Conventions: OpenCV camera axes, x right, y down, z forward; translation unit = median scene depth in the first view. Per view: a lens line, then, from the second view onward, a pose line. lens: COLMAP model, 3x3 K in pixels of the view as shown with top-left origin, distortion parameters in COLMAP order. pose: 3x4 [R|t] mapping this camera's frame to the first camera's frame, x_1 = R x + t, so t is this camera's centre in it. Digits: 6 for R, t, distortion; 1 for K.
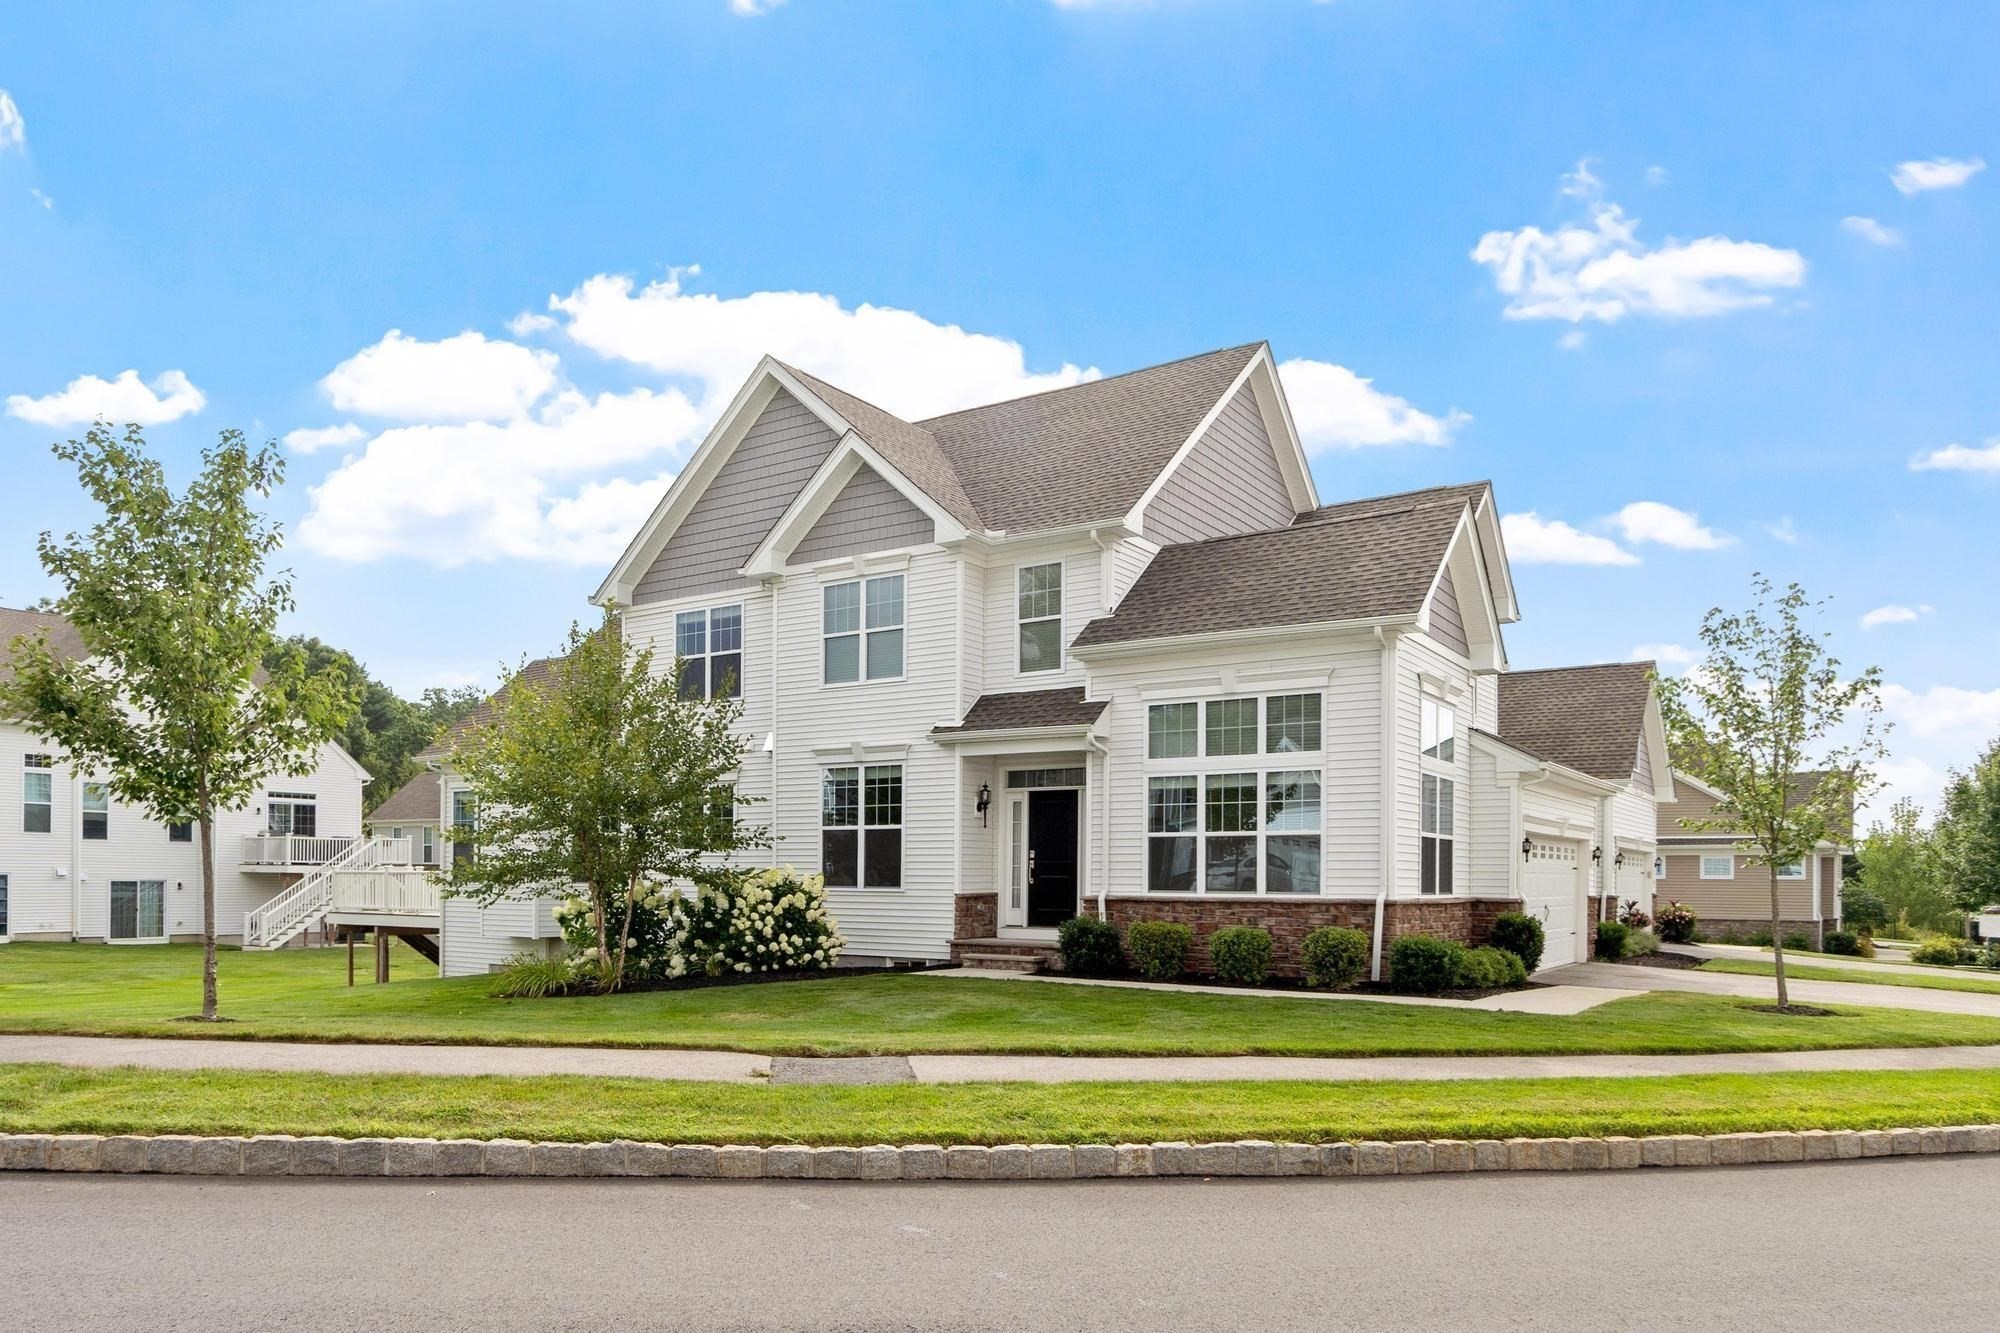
lens RADIAL K [[1277.5, 0, 1000.0], [0, 1277.5, 666.5], [0, 0, 1]] dist [-0.001097, -0.000760]
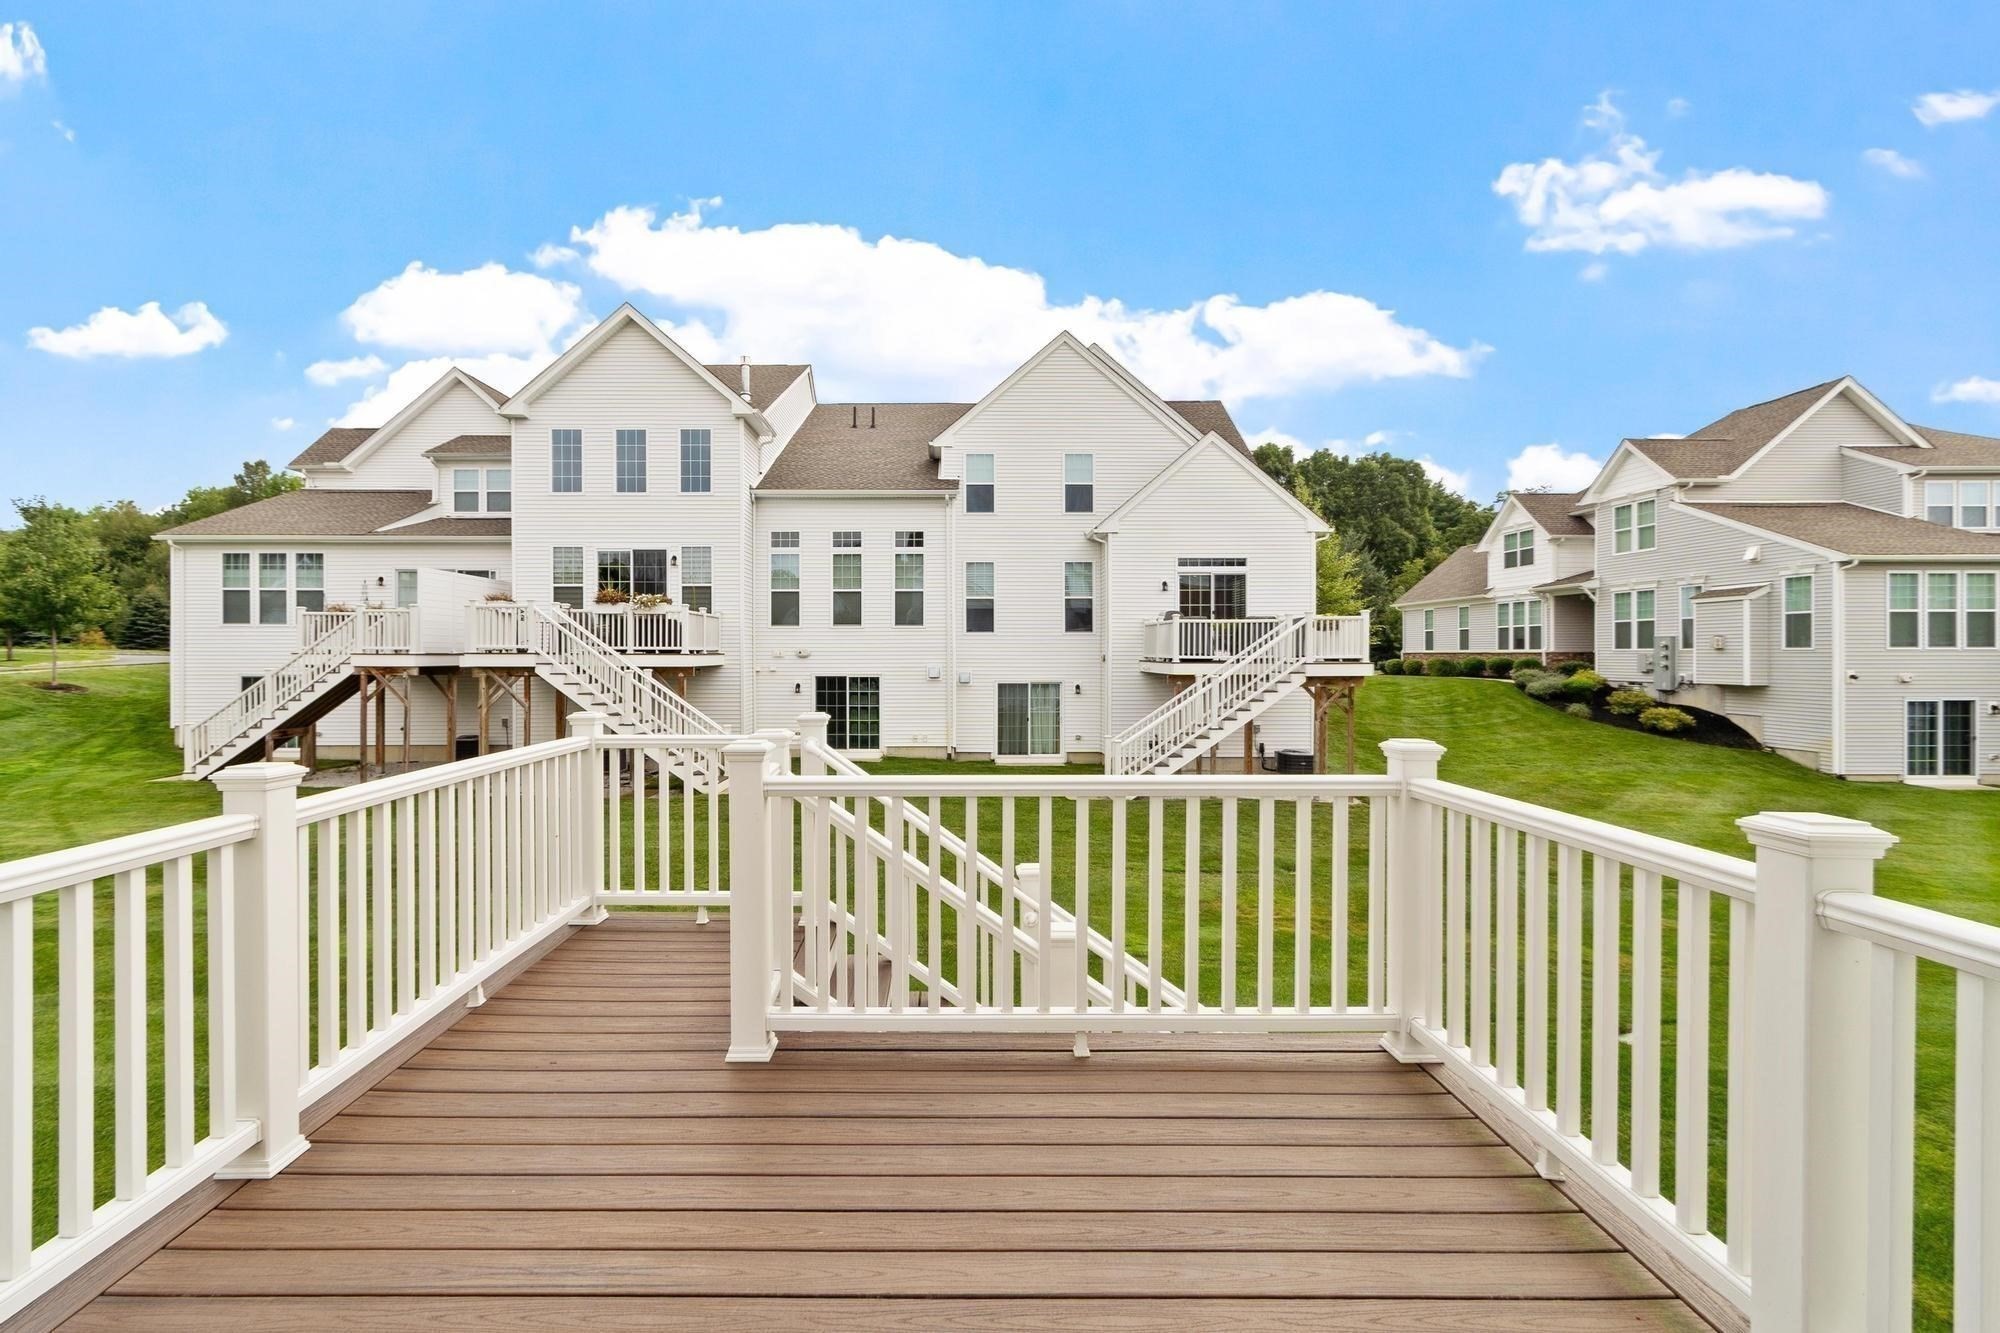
lens RADIAL K [[925.4, 0, 958.3], [0, 925.4, 663.8], [0, 0, 1]] dist [0.000139, -0.000030]
pose [[0.563106, -0.001675, -0.826383, -0.233355], [0.139023, 0.985938, 0.092734, 0.097679], [0.814606, -0.167106, 0.555421, 0.648985]]
